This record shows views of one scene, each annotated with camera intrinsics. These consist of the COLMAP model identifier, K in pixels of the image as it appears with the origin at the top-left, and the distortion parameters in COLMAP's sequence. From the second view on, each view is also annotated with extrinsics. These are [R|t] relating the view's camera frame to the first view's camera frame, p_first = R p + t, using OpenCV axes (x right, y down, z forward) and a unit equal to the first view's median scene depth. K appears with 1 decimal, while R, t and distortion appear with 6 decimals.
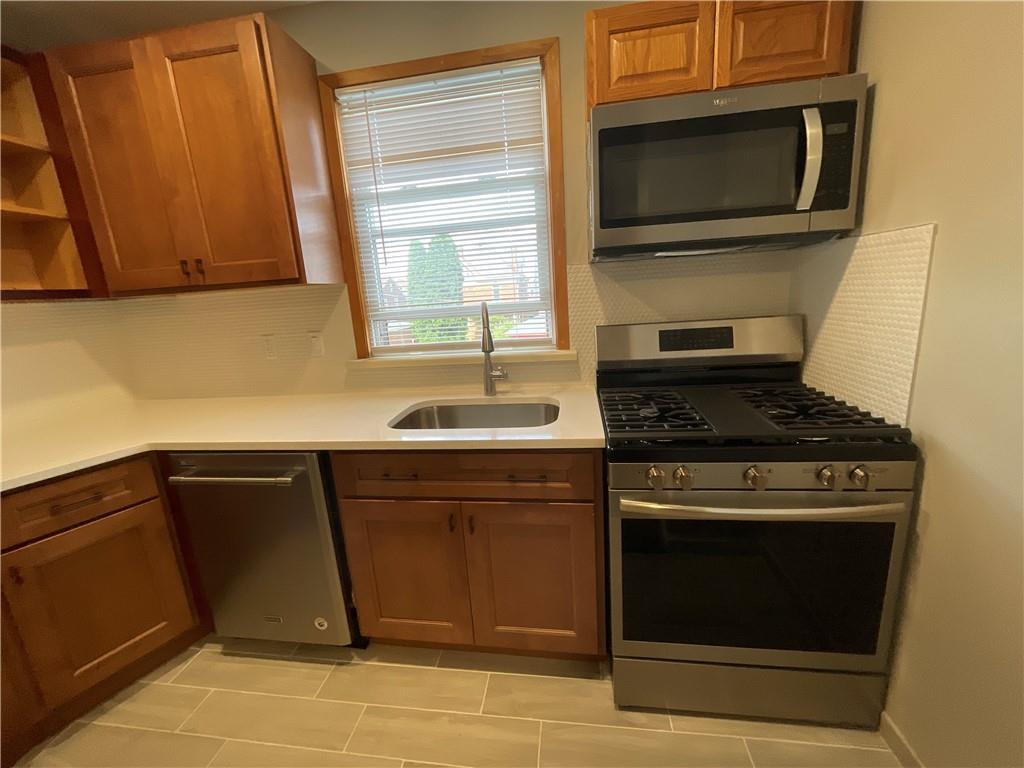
lens RADIAL K [[414.5, 0, 510.1], [0, 414.5, 381.1], [0, 0, 1]] dist [-0.001604, -0.000125]
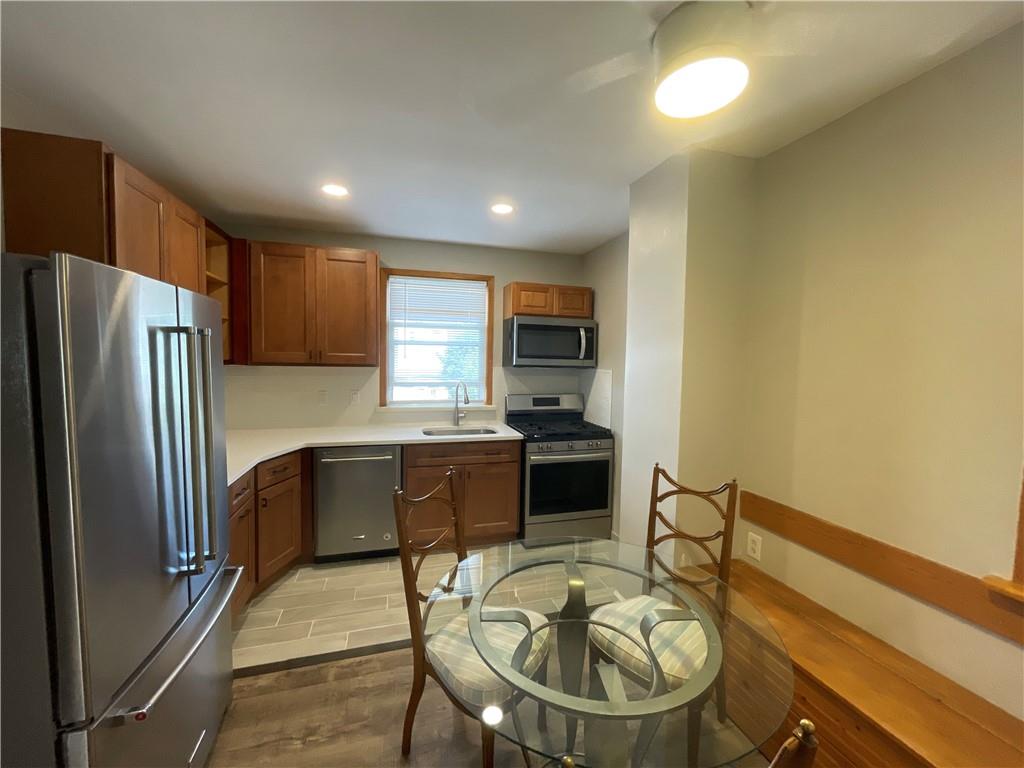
lens RADIAL K [[414.5, 0, 510.9], [0, 414.5, 380.9], [0, 0, 1]] dist [-0.001604, -0.000125]
pose [[0.906204, 0.059698, 0.418605, -0.801613], [0.012654, 0.985711, -0.167969, 0.192616], [-0.422651, 0.157511, 0.892500, -1.153353]]
